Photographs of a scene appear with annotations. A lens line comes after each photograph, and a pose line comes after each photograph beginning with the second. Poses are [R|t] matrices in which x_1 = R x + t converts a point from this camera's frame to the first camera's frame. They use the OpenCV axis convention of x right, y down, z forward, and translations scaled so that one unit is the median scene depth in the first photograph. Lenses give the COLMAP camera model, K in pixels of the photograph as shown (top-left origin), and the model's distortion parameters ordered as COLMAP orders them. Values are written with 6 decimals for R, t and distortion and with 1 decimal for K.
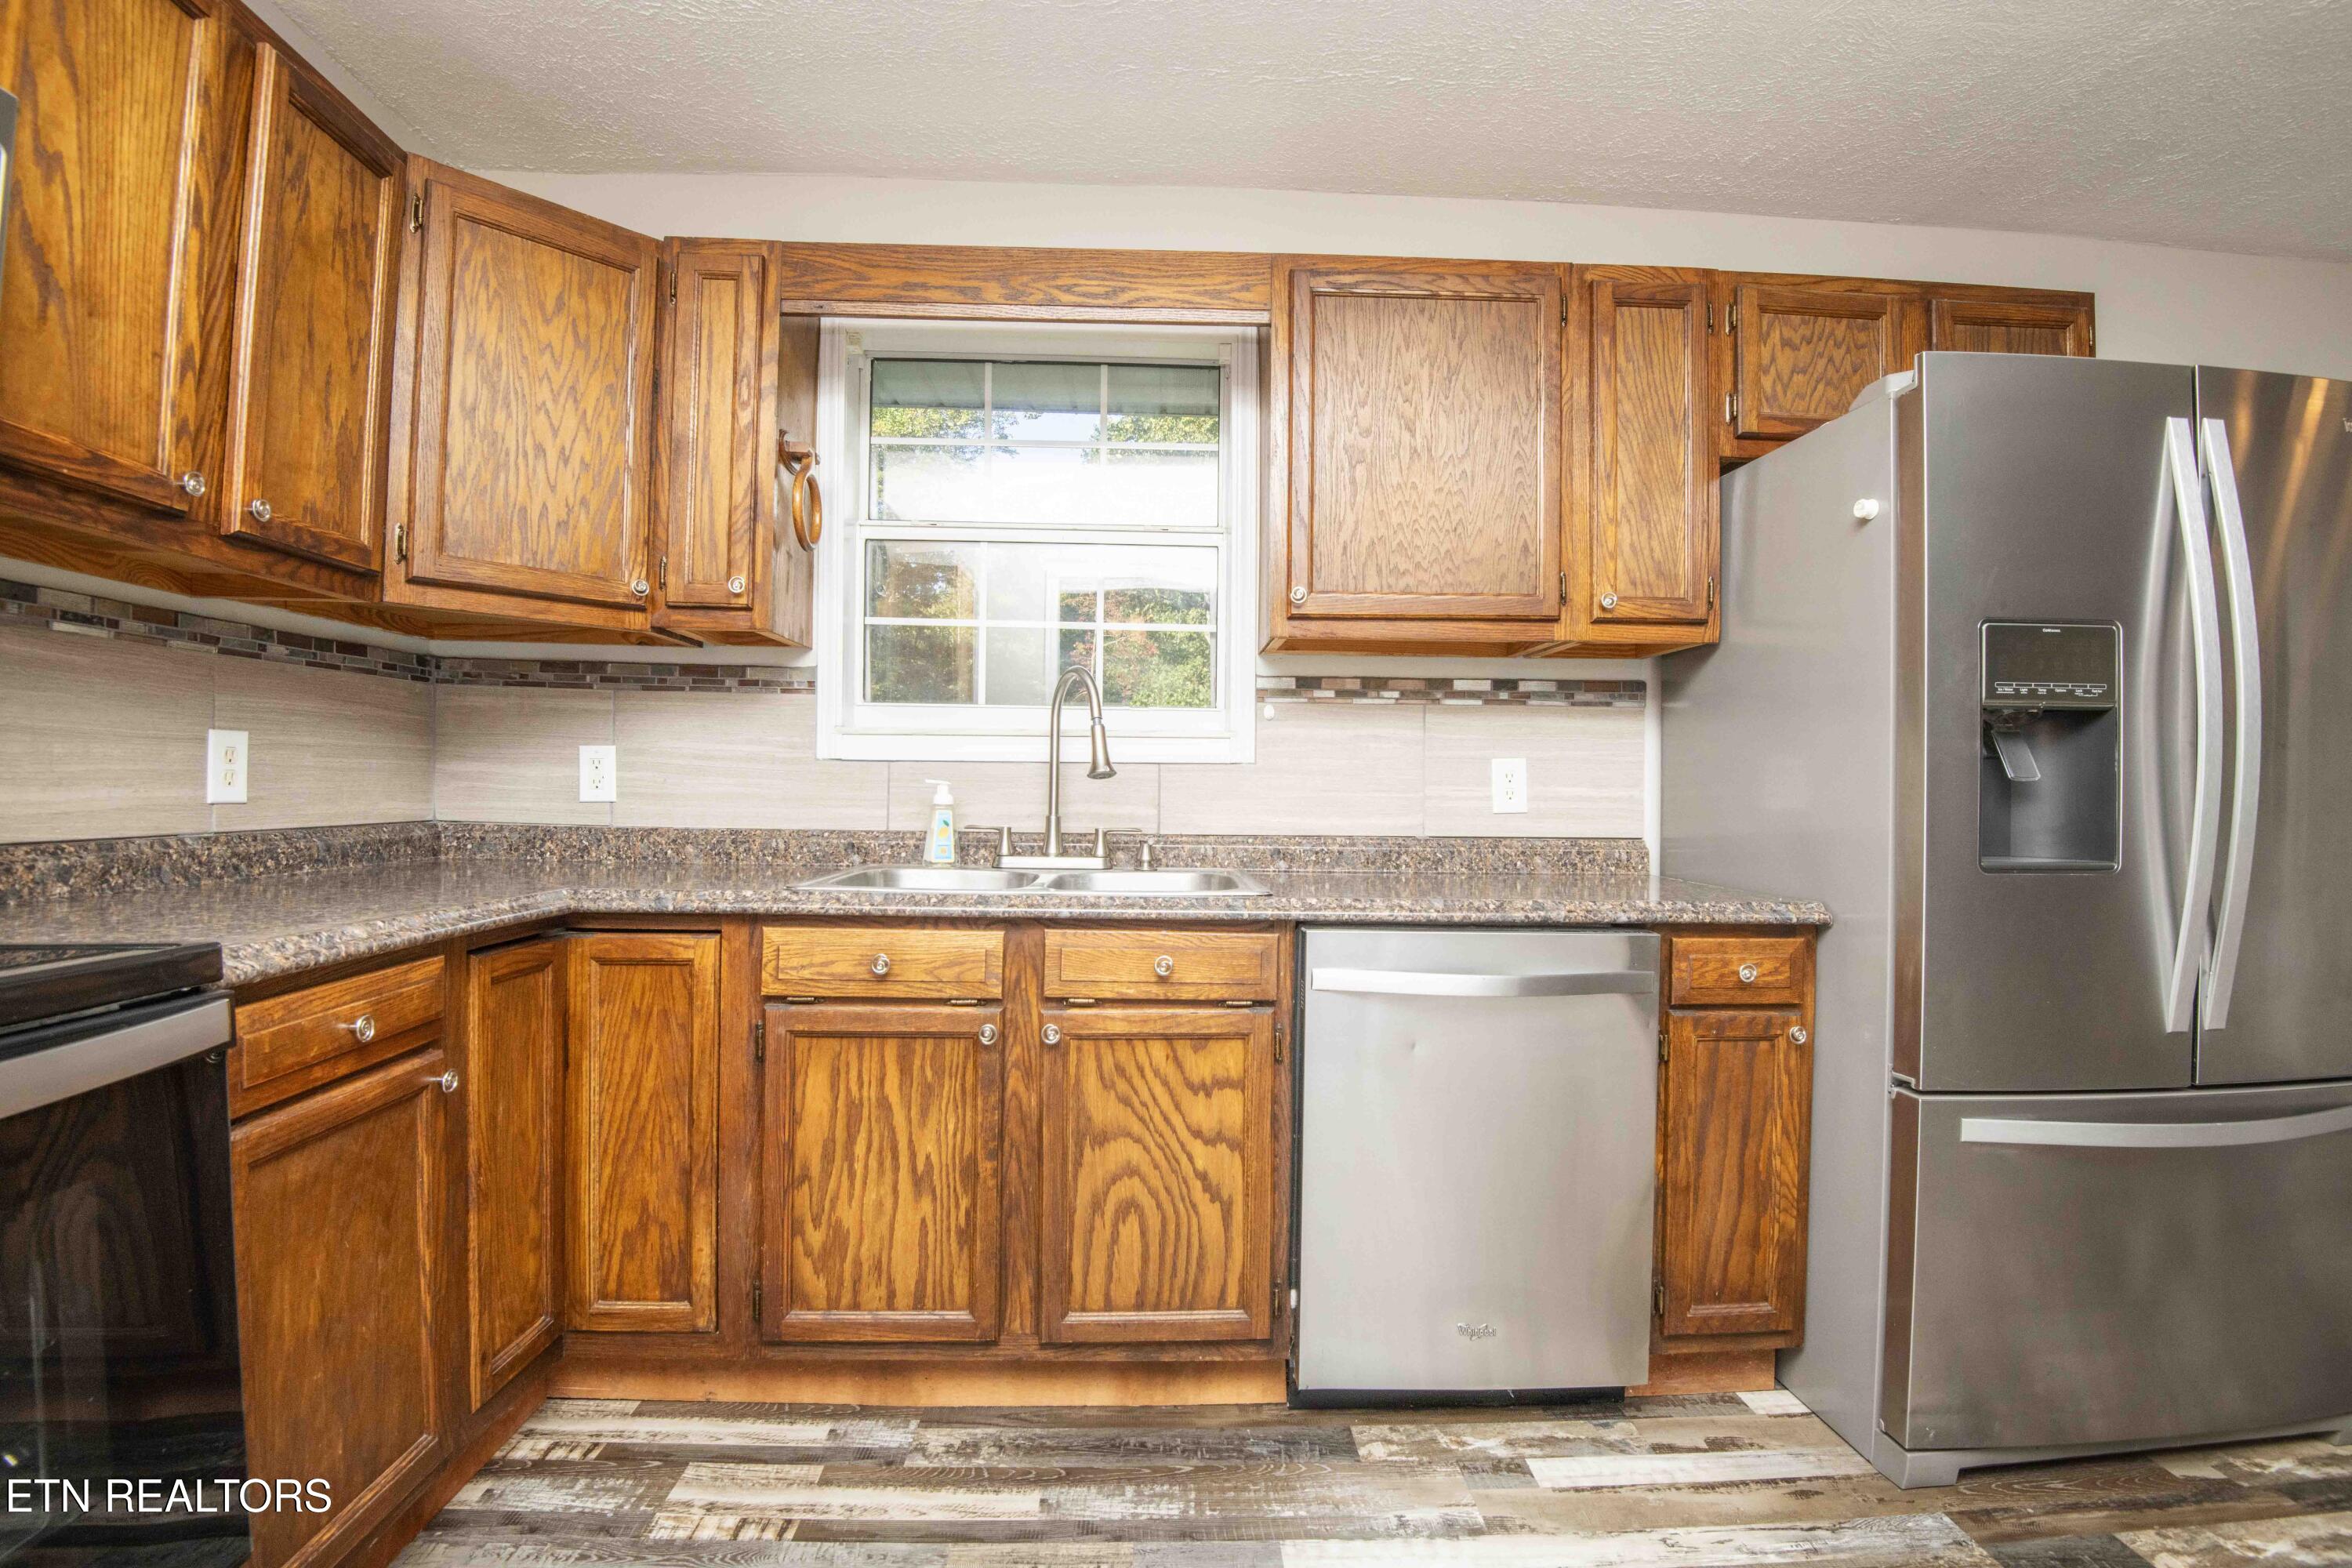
lens RADIAL K [[1091.2, 0, 1188.9], [0, 1091.2, 781.6], [0, 0, 1]] dist [-0.001312, -0.027735]
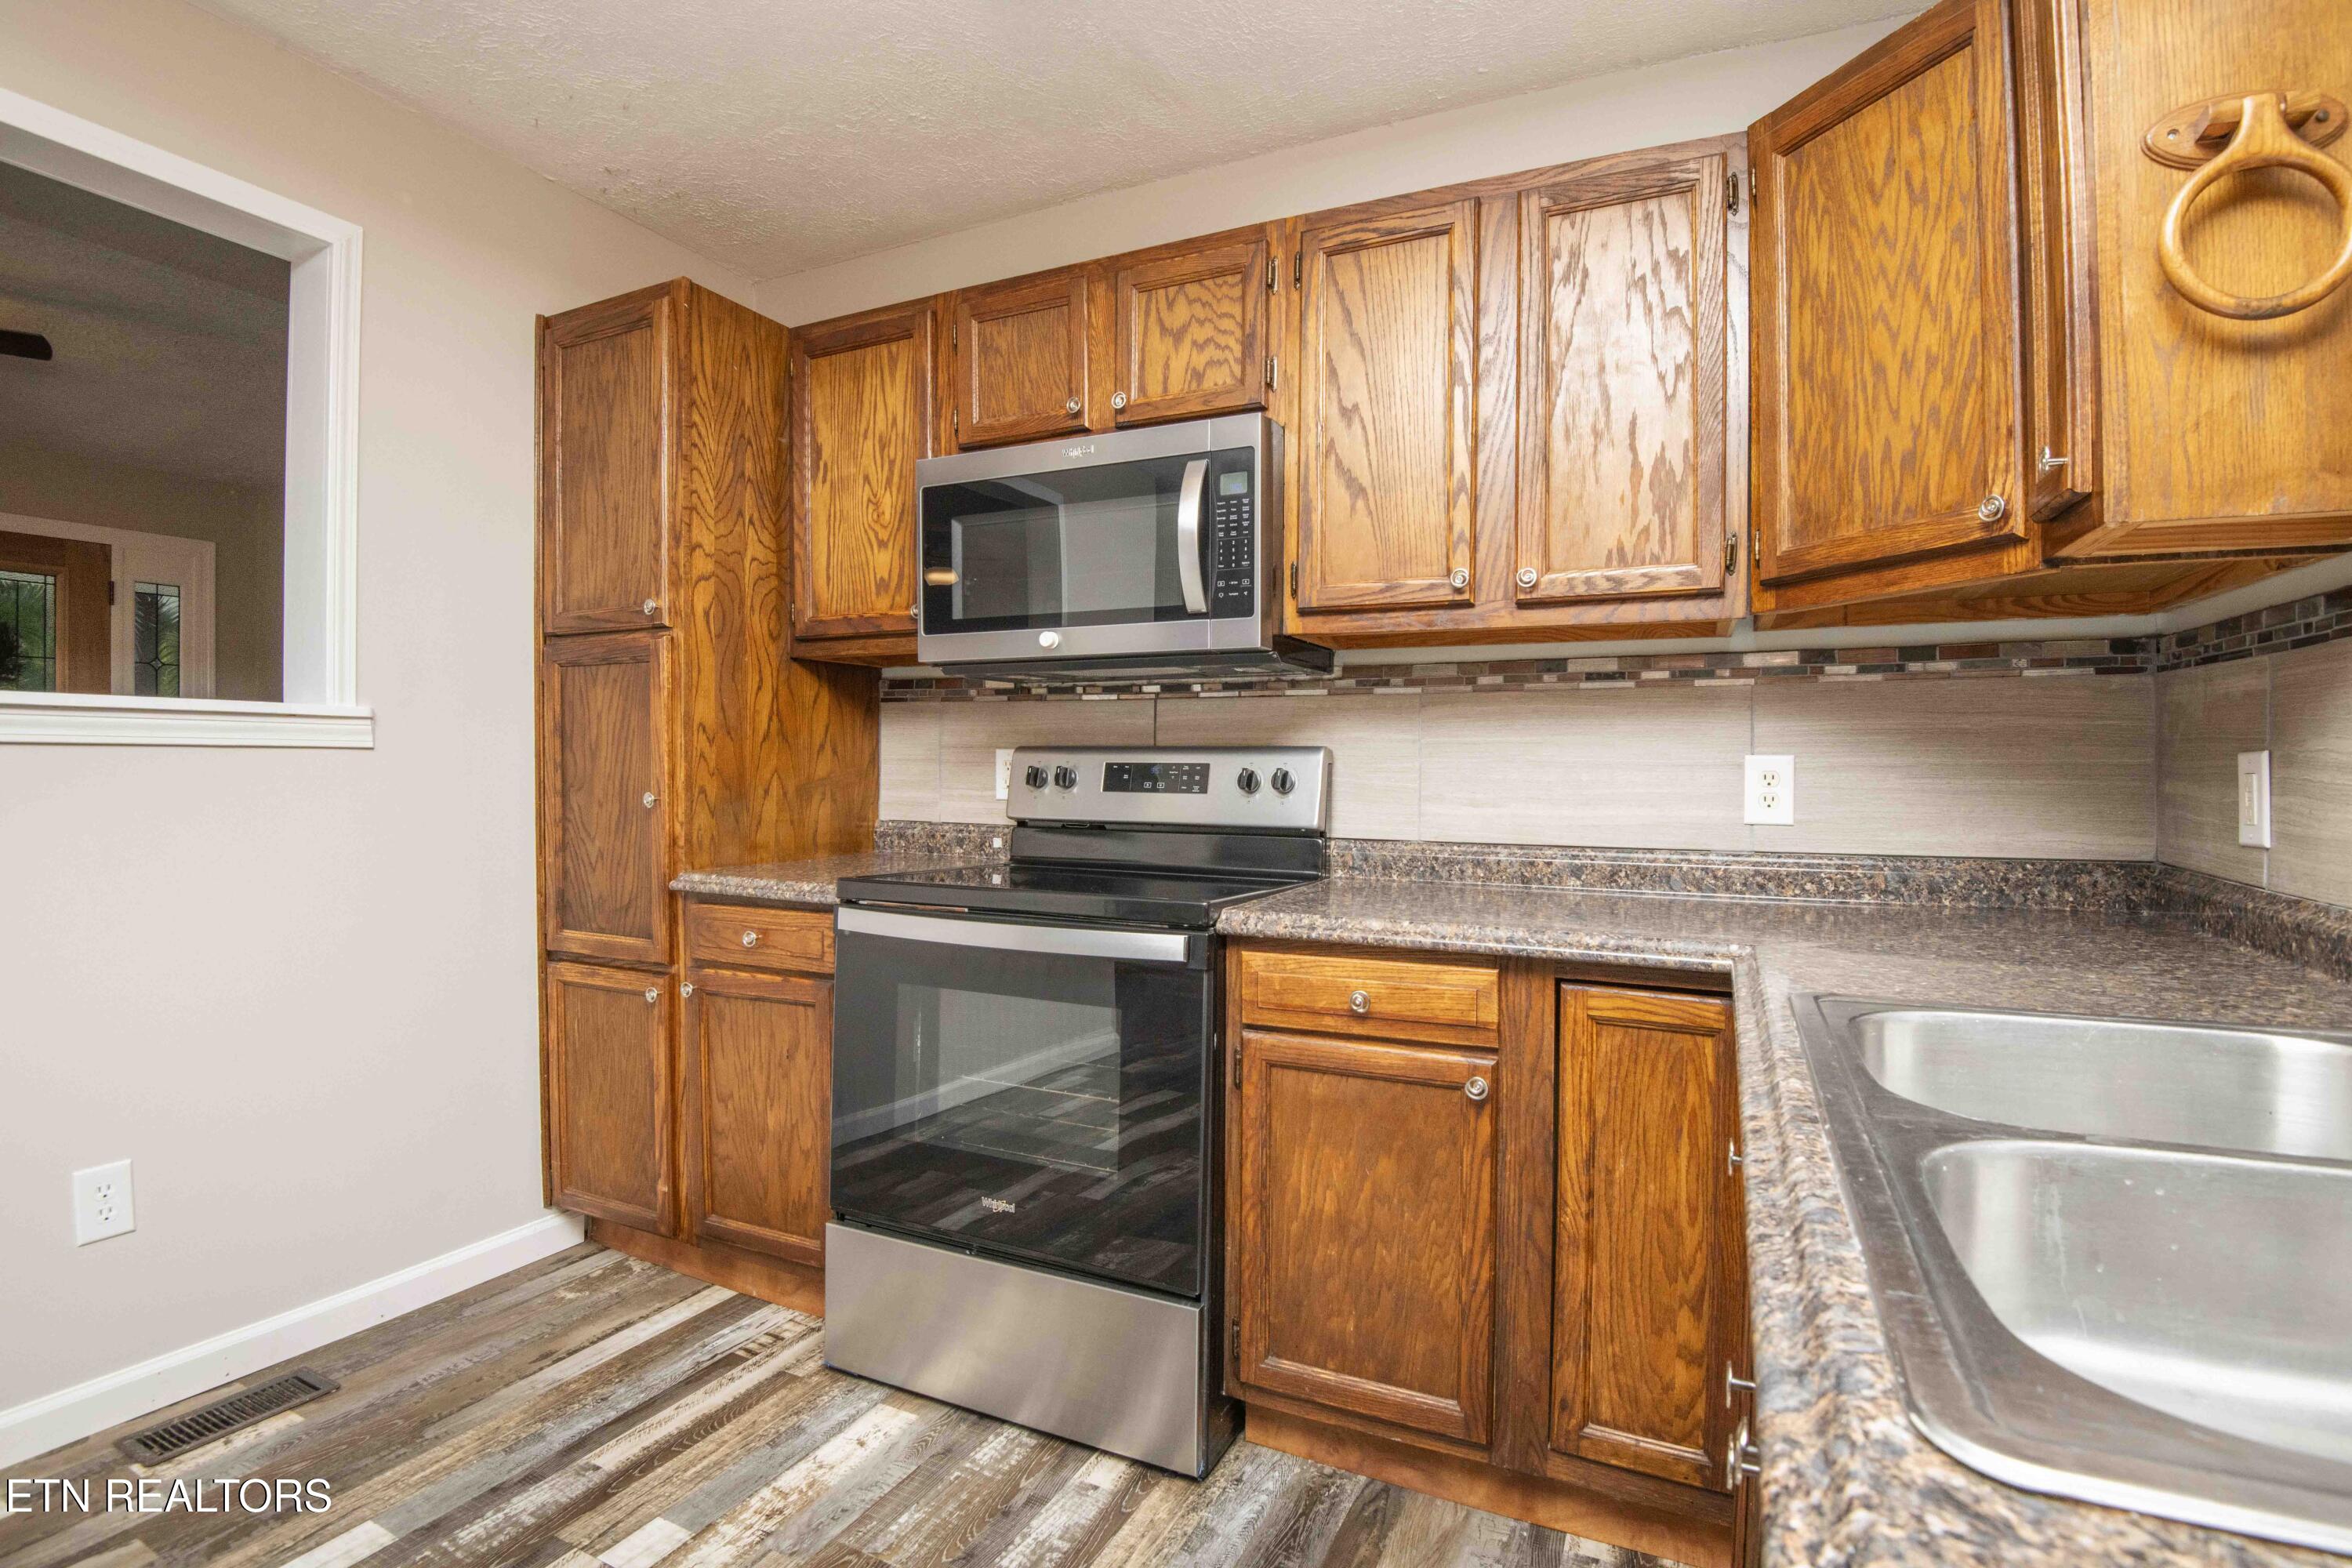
lens RADIAL K [[1091.2, 0, 1188.9], [0, 1091.2, 781.6], [0, 0, 1]] dist [-0.001312, -0.027735]
pose [[-0.480125, -0.002518, -0.877197, 0.317517], [-0.002895, 0.999995, -0.001286, -0.019325], [0.877195, 0.001922, -0.480130, 1.019420]]
